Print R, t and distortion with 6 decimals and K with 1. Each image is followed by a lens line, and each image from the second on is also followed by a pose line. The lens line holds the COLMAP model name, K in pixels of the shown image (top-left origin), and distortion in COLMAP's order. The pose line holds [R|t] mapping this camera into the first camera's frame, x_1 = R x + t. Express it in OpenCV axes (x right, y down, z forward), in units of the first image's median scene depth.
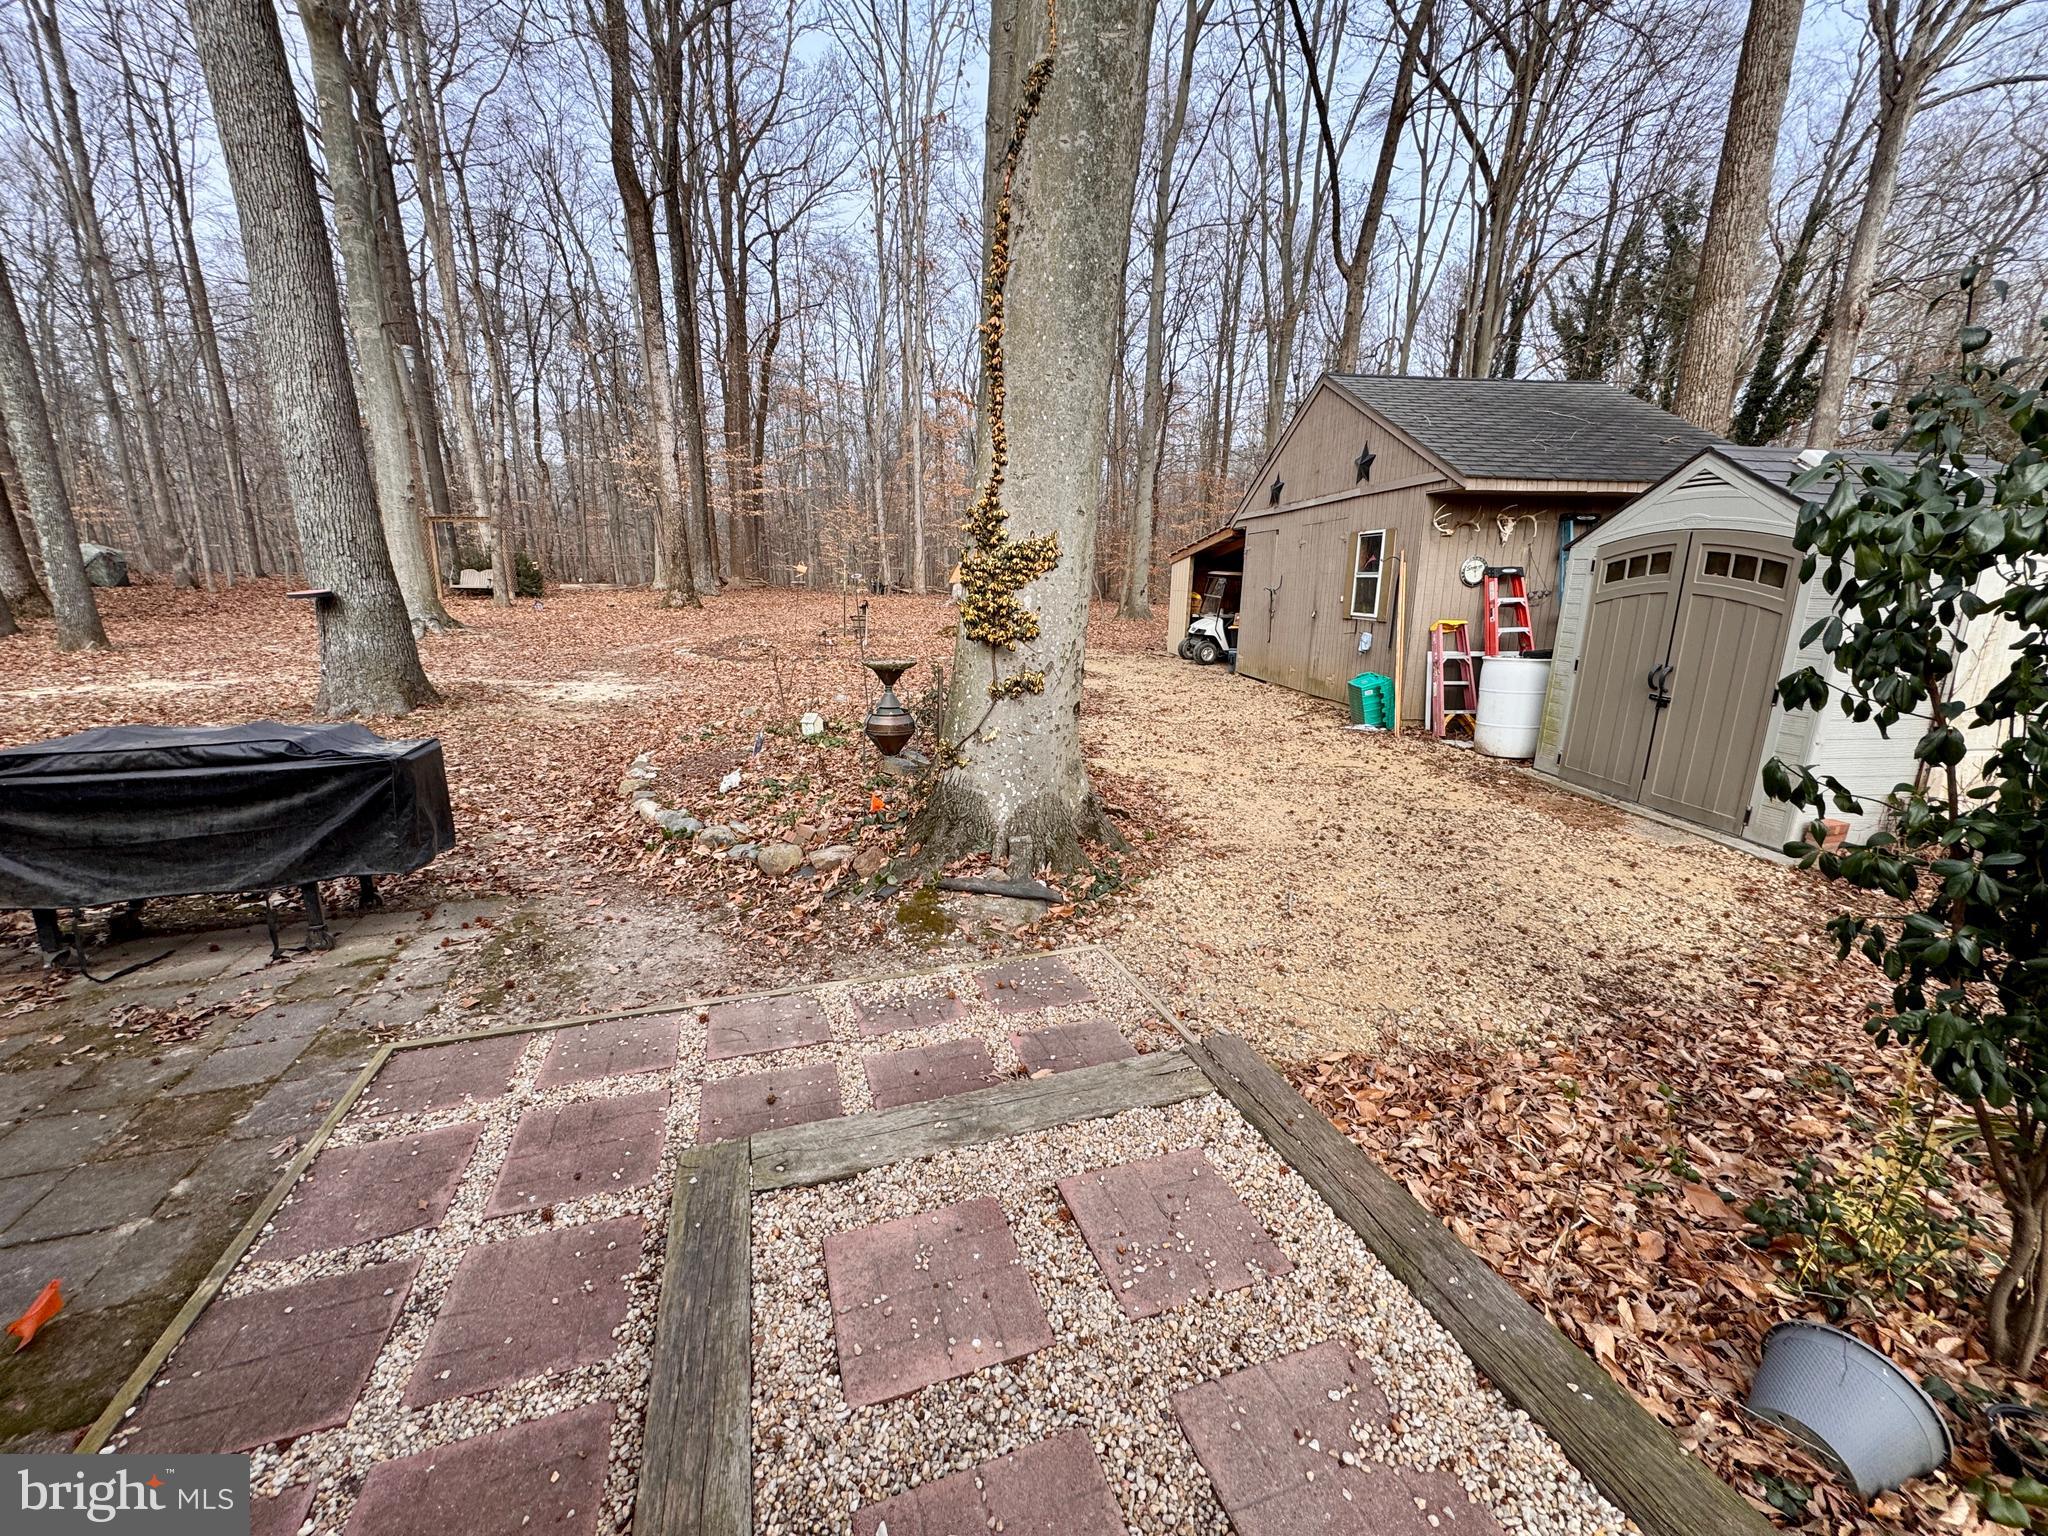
lens RADIAL K [[814.2, 0, 1035.3], [0, 814.2, 763.1], [0, 0, 1]] dist [-0.004358, 0.000469]
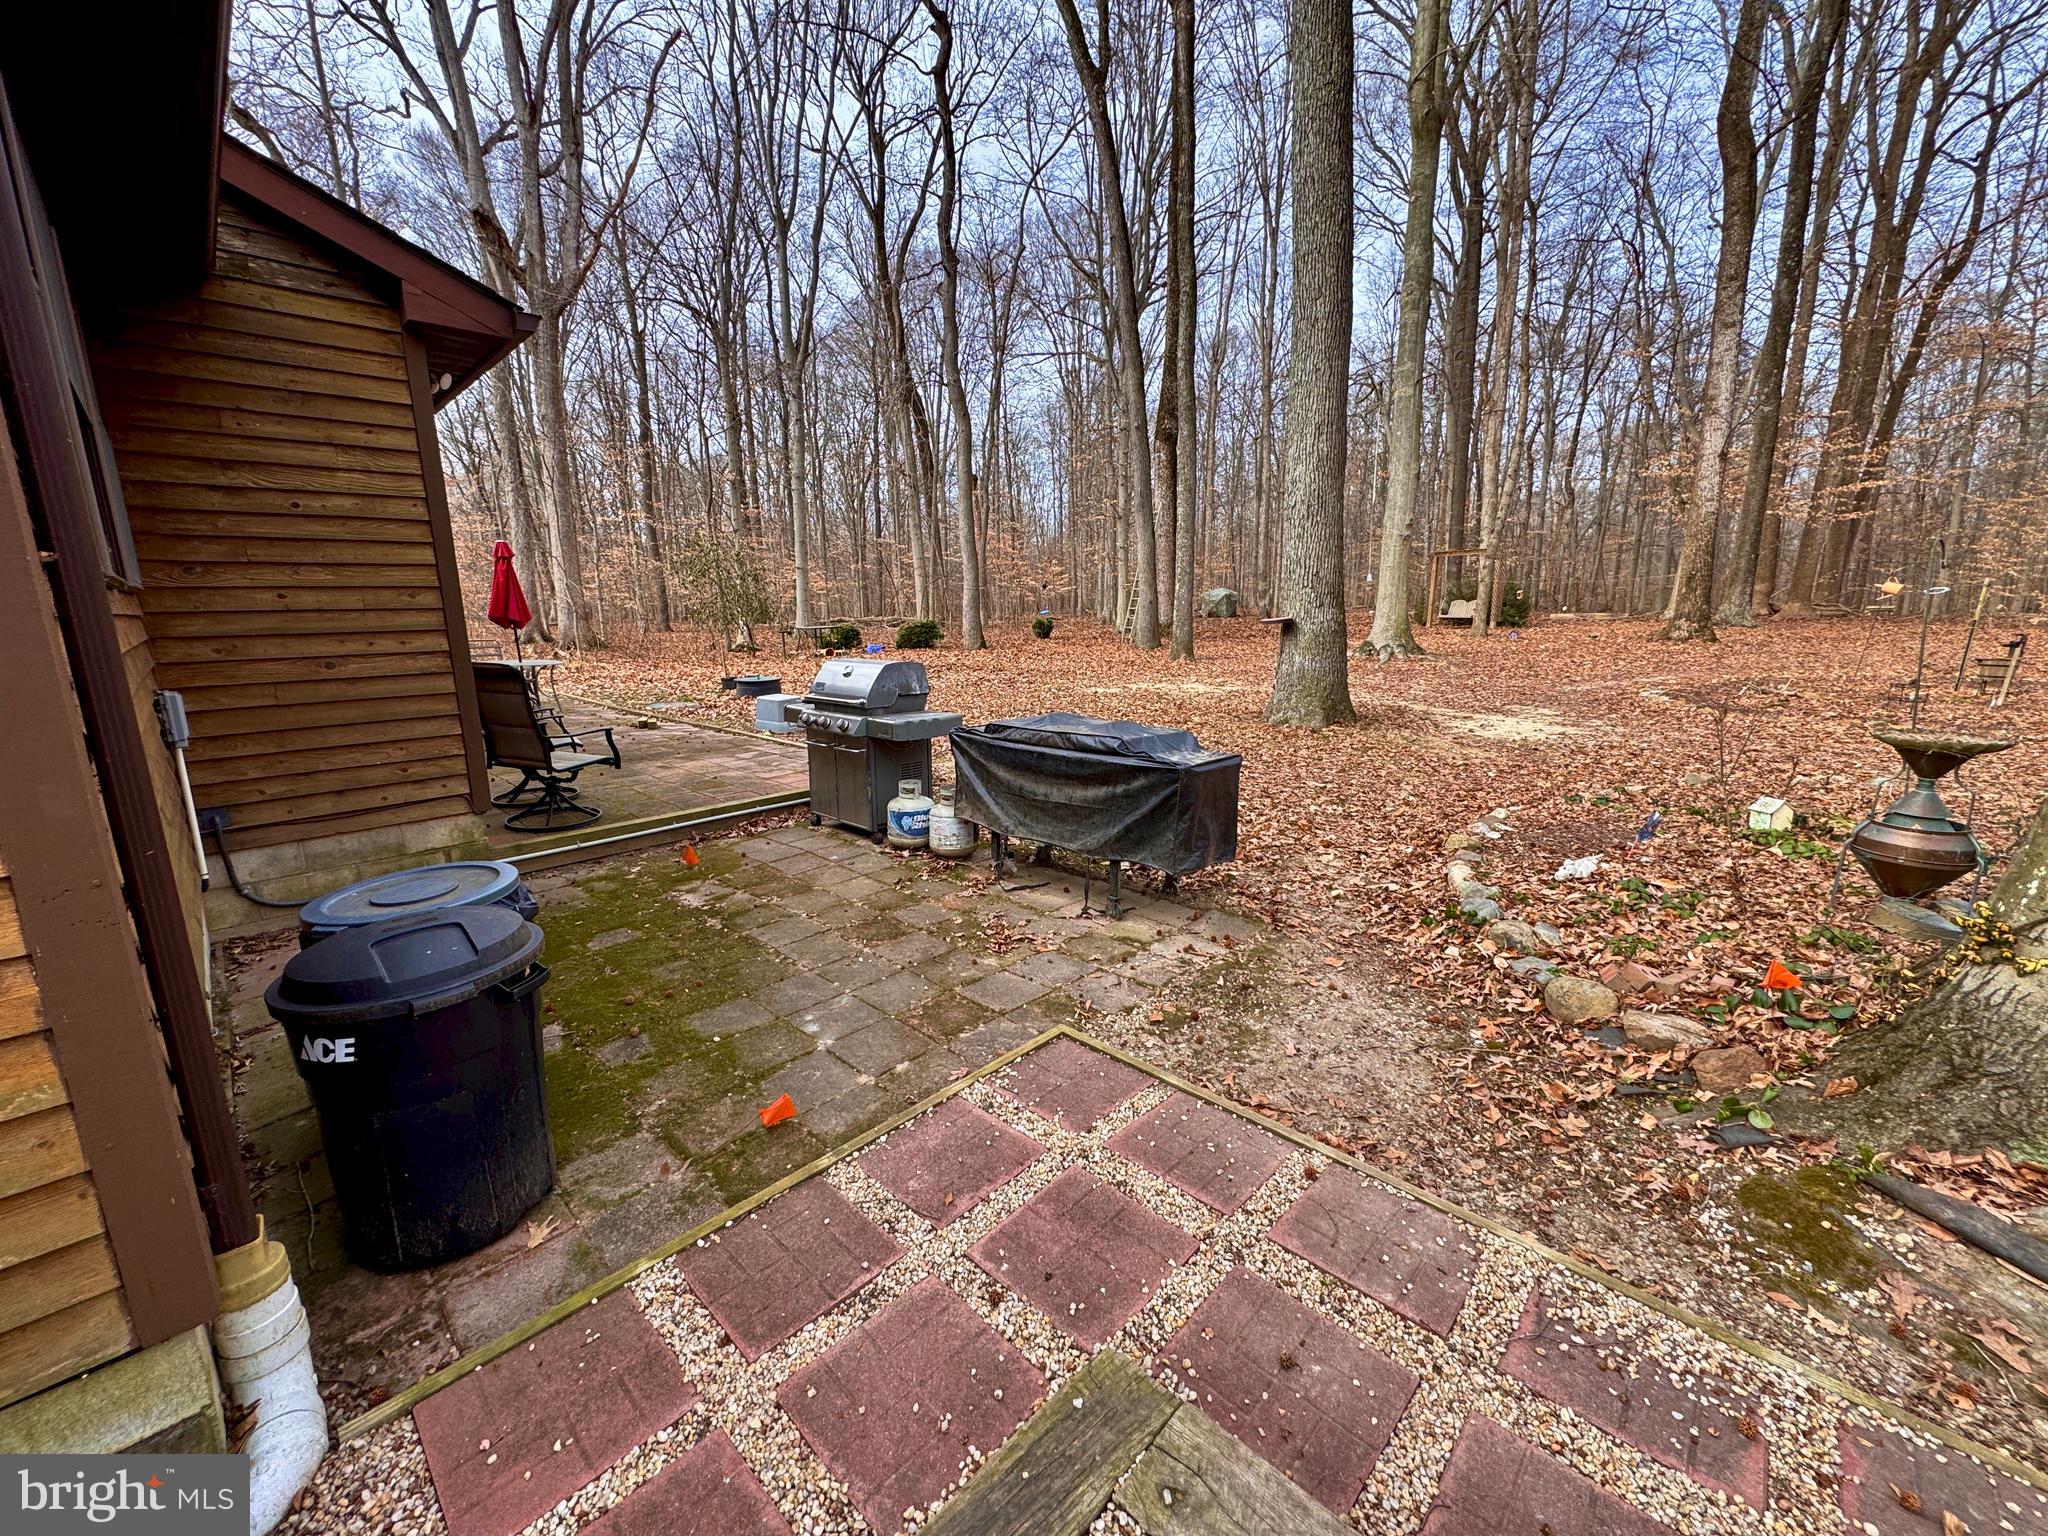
lens RADIAL K [[814.2, 0, 1012.2], [0, 814.2, 766.0], [0, 0, 1]] dist [-0.004358, 0.000469]
pose [[0.442321, 0.156280, -0.883136, 0.044360], [-0.185306, 0.979378, 0.080501, -0.038553], [0.877505, 0.128043, 0.462159, 0.222911]]
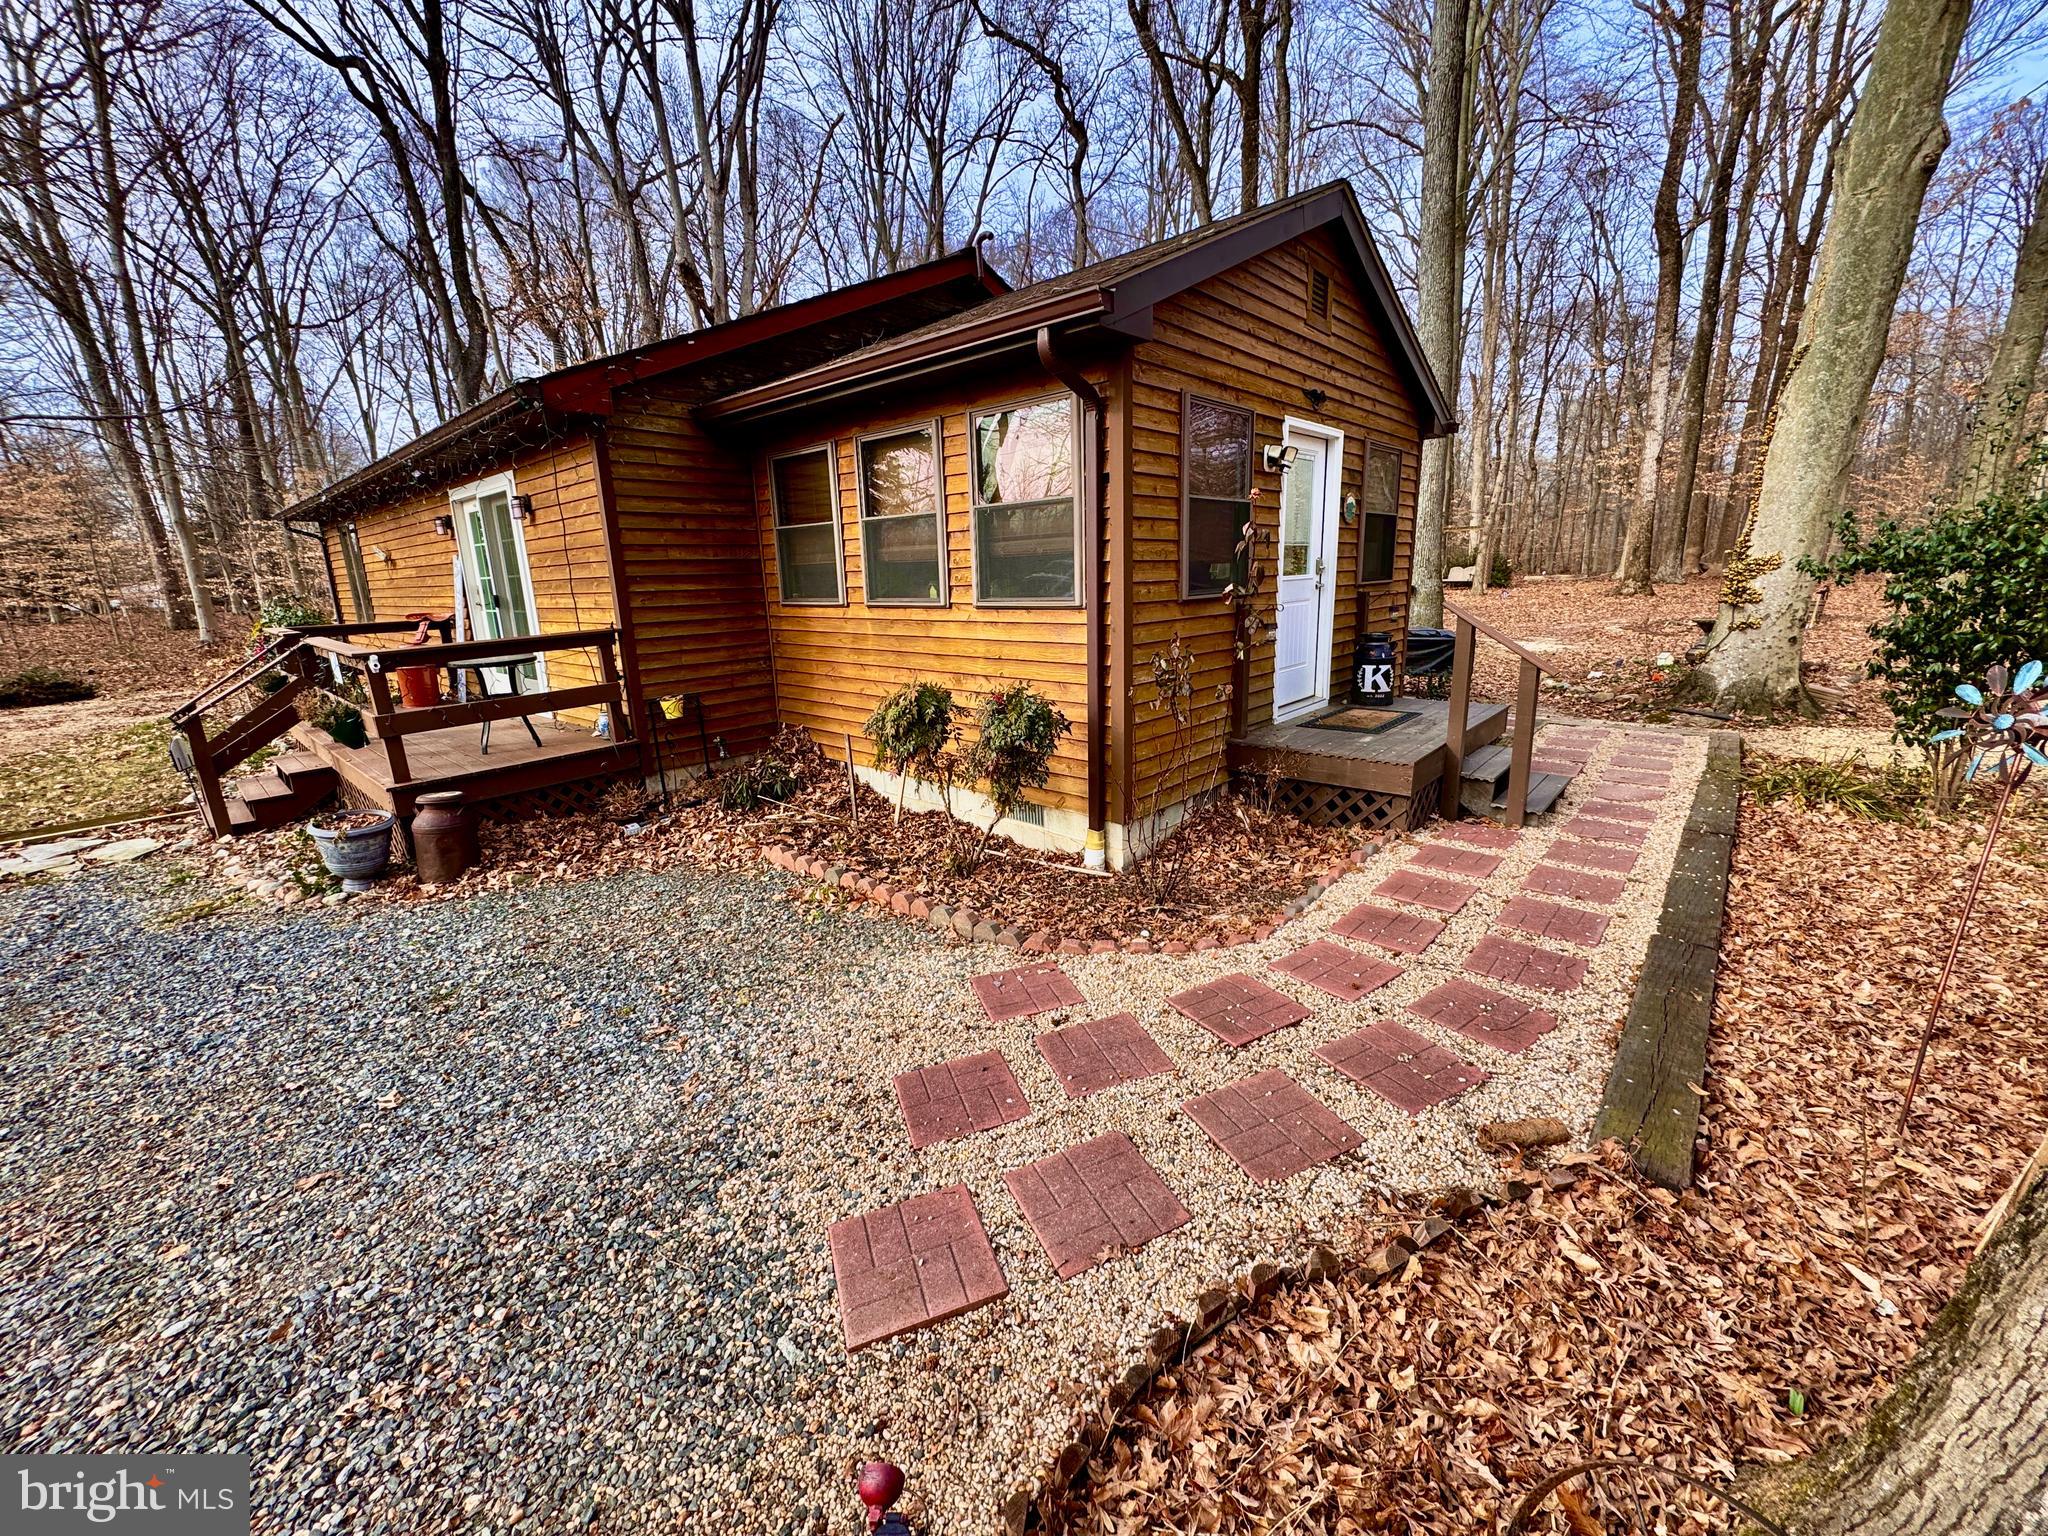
lens RADIAL K [[814.2, 0, 1009.7], [0, 814.2, 760.0], [0, 0, 1]] dist [-0.004358, 0.000469]
pose [[0.479764, 0.170019, -0.860767, 0.840641], [-0.163937, 0.981139, 0.102422, 0.310702], [0.861946, 0.091973, 0.498587, -1.494036]]
